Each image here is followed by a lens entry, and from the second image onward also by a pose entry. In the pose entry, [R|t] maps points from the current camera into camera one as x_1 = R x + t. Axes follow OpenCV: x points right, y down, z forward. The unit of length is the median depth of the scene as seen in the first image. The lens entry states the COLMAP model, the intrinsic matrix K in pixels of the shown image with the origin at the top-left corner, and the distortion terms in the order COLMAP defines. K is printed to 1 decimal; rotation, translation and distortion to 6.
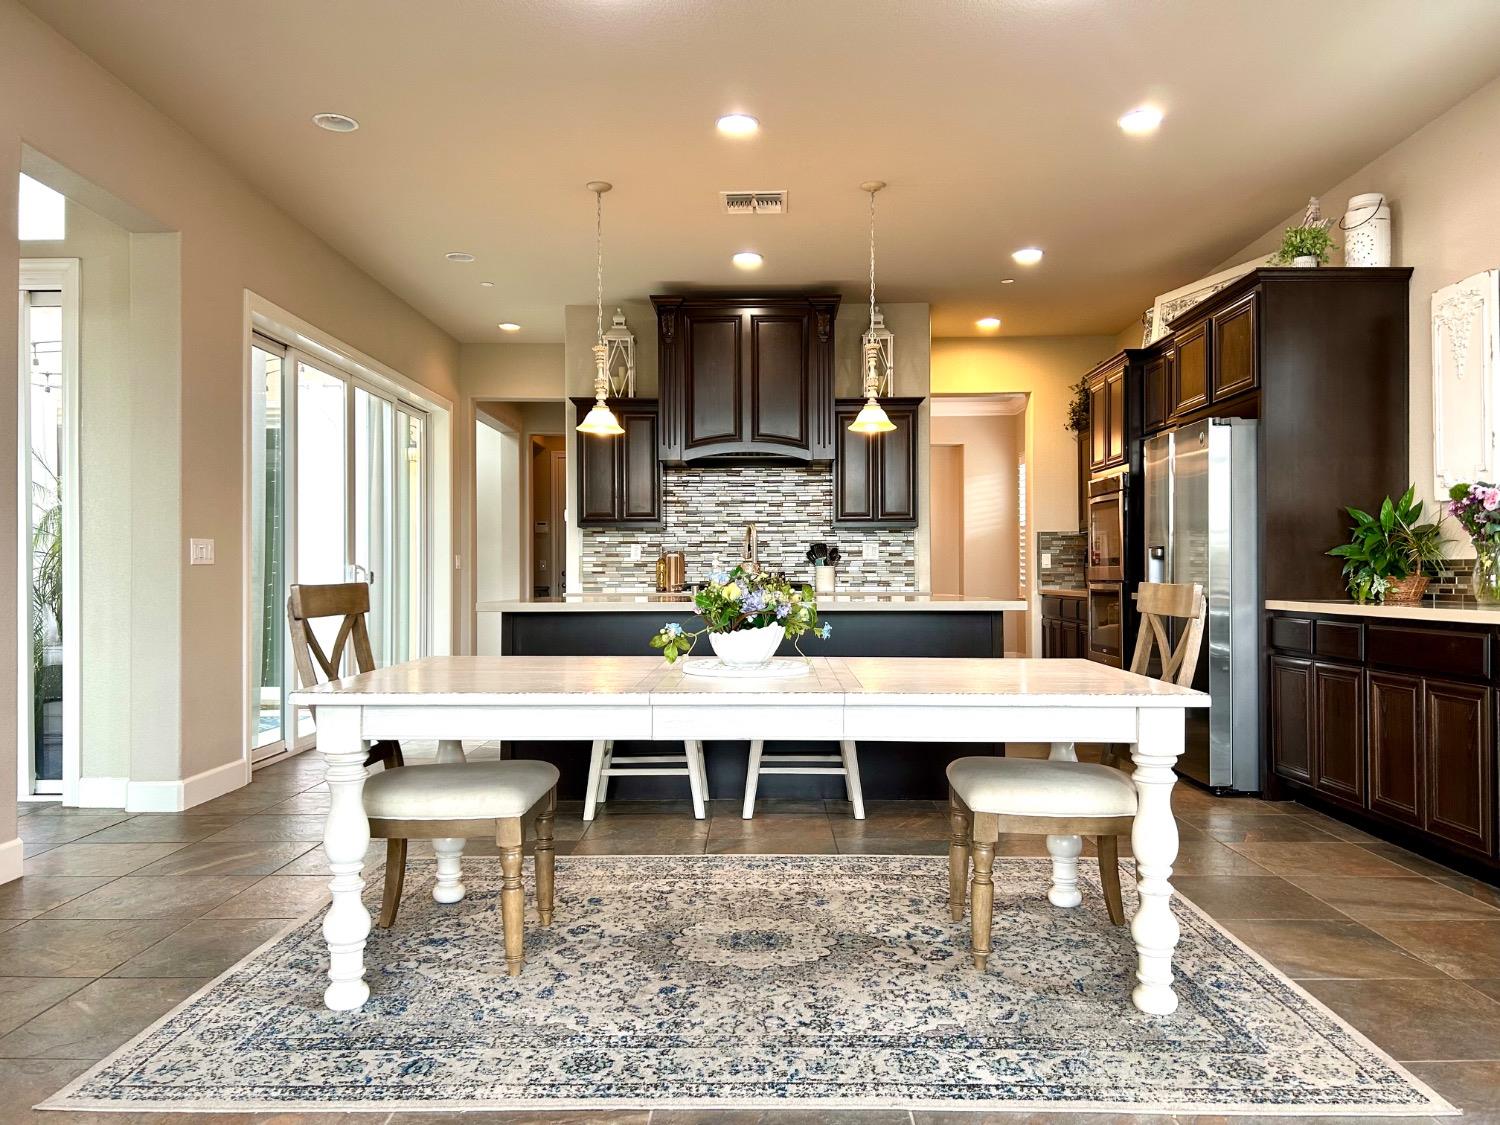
lens RADIAL K [[1110.9, 0, 743.4], [0, 1110.9, 582.5], [0, 0, 1]] dist [0.067154, -0.005701]
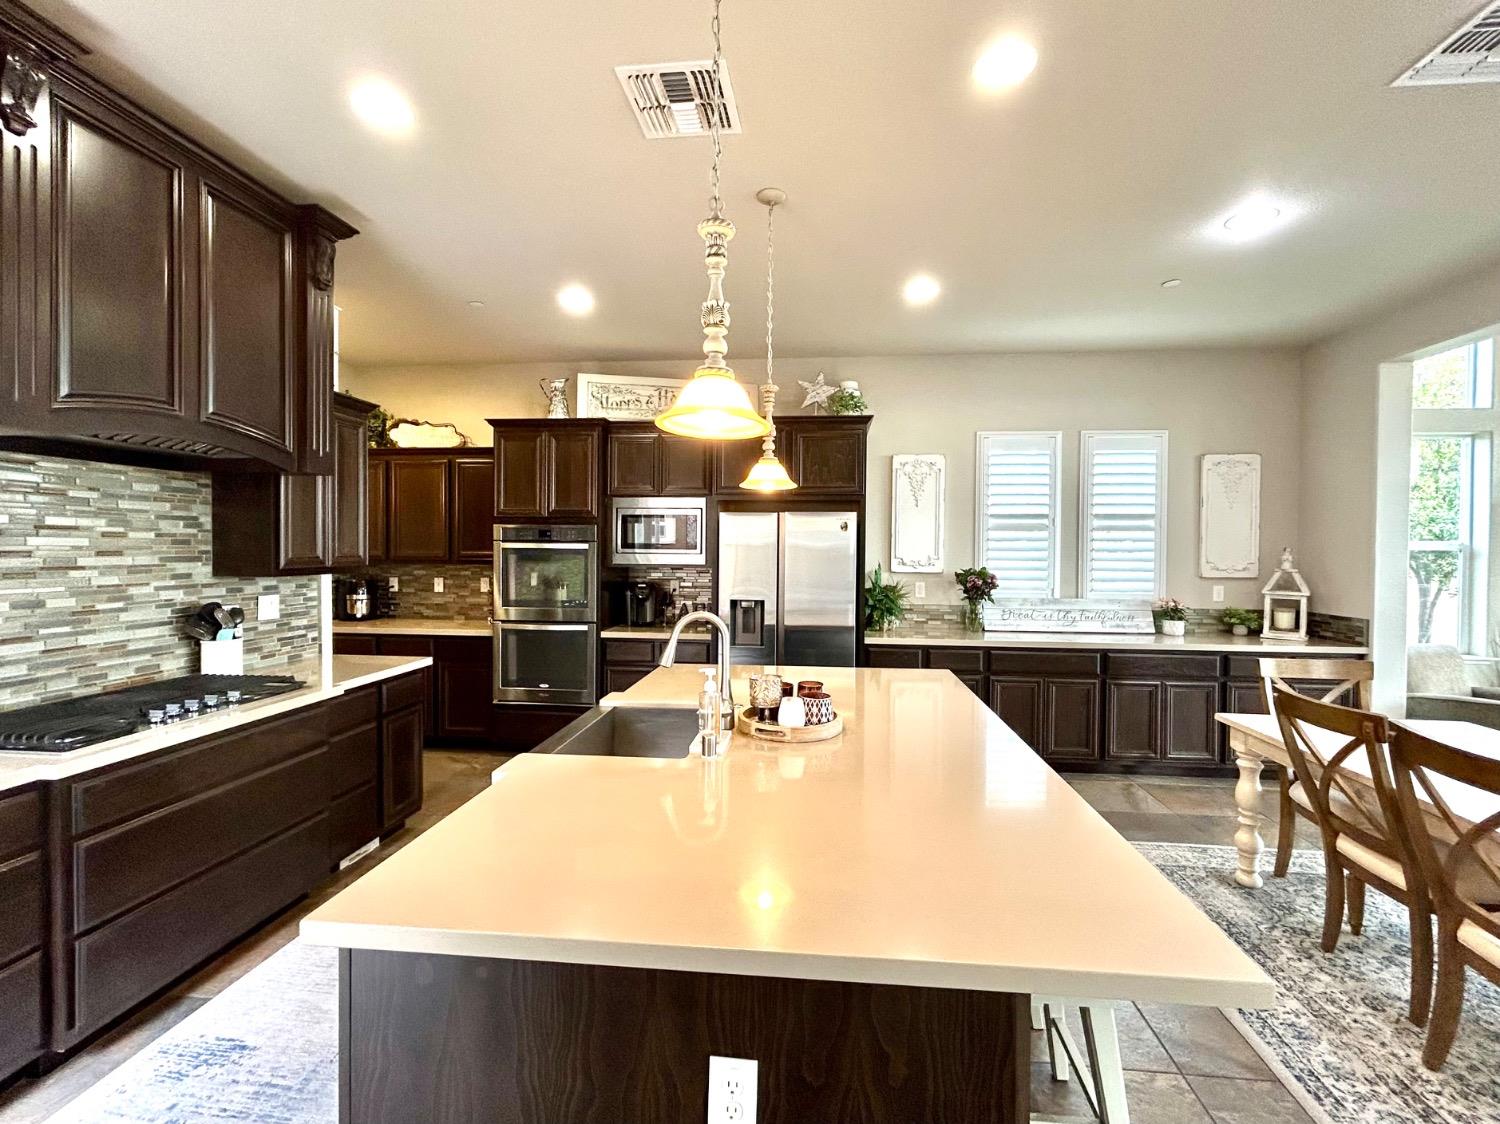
lens RADIAL K [[658.9, 0, 767.0], [0, 658.9, 557.1], [0, 0, 1]] dist [0.001407, 0.000315]
pose [[0.077003, -0.010427, 0.996976, -0.264784], [0.000483, 0.999946, 0.010420, -0.063695], [-0.997031, -0.000321, 0.077004, 0.676509]]
